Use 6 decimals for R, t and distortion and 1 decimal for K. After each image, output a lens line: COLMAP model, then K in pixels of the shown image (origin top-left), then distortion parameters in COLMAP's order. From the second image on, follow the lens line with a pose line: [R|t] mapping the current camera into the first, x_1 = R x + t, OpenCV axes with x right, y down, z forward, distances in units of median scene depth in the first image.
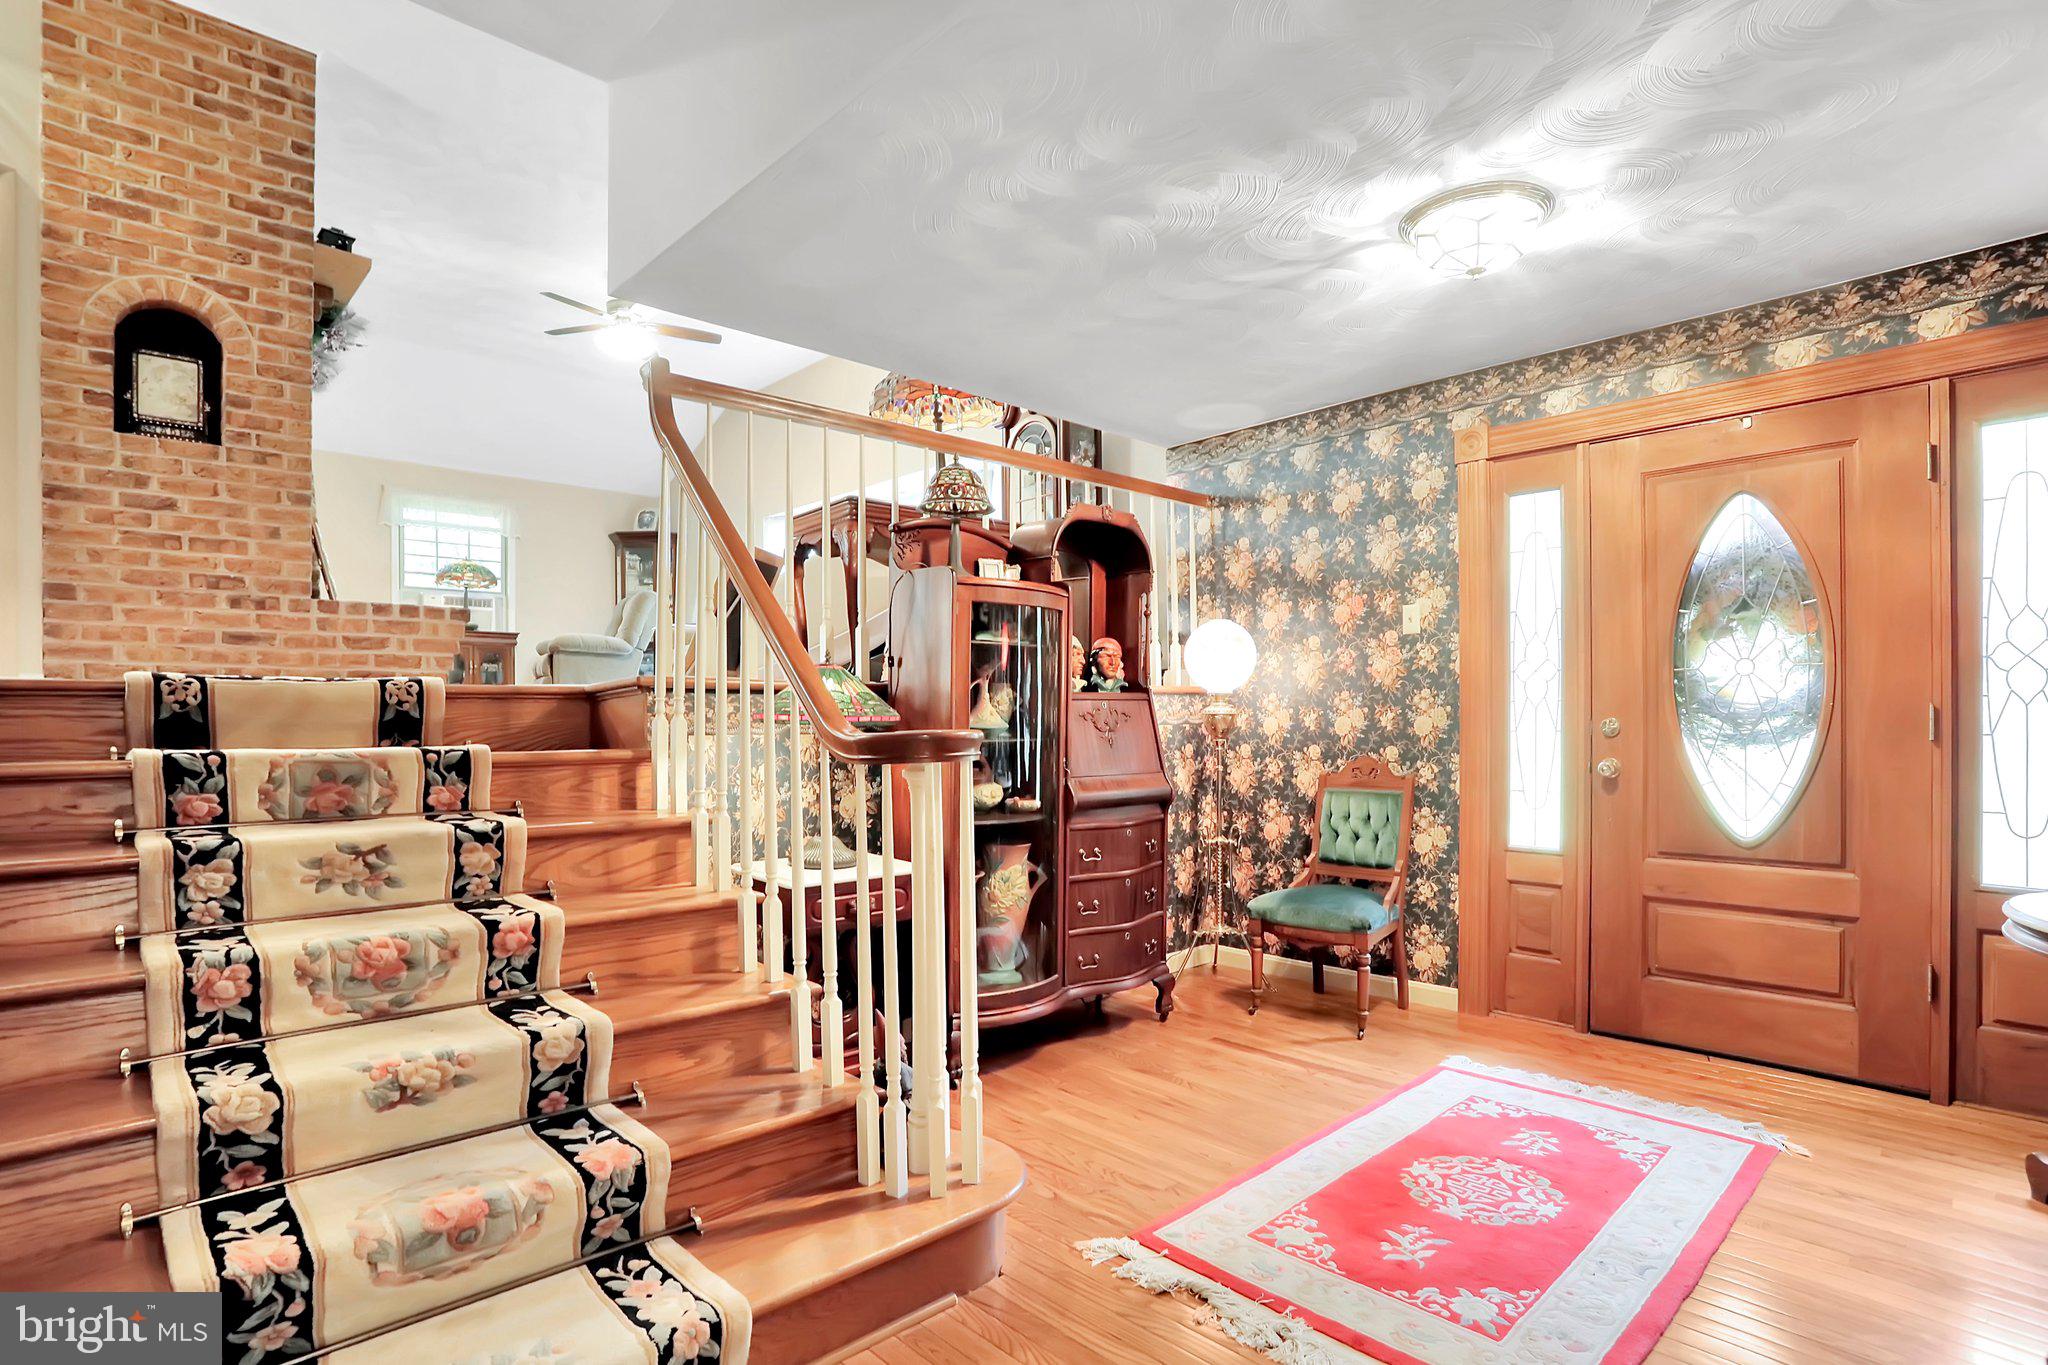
lens RADIAL K [[1024.4, 0, 1022.8], [0, 1024.4, 698.1], [0, 0, 1]] dist [-0.052647, 0.019463]
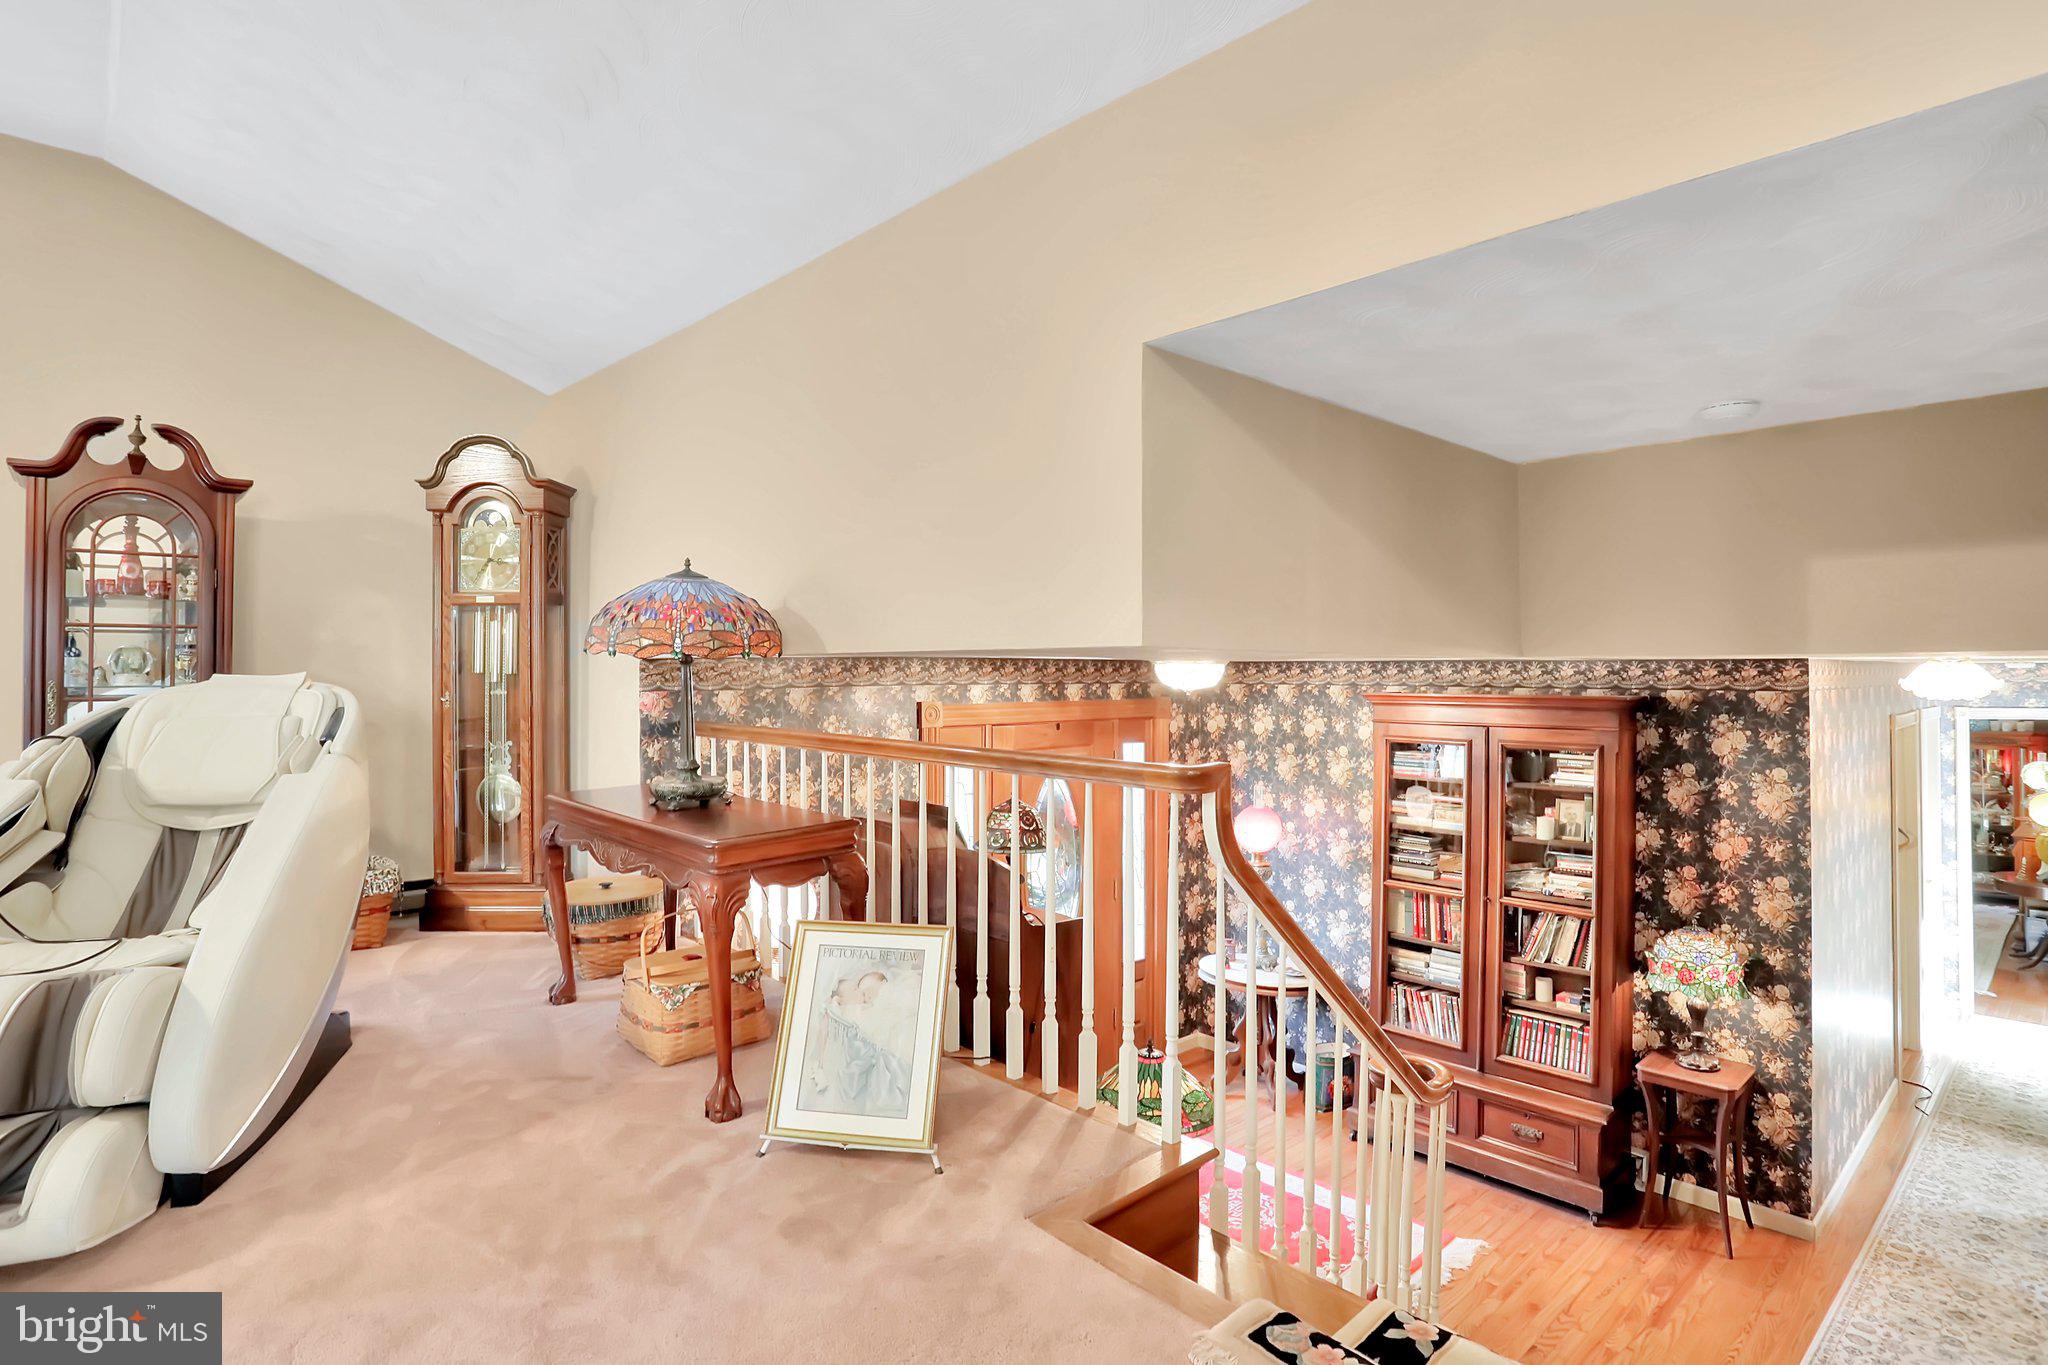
lens RADIAL K [[1024.4, 0, 1022.1], [0, 1024.4, 677.6], [0, 0, 1]] dist [-0.052647, 0.019463]
pose [[0.019773, 0.009603, 0.999758, -0.983165], [-0.013353, 0.999867, -0.009340, -0.322947], [-0.999715, -0.013165, 0.019898, 0.963505]]
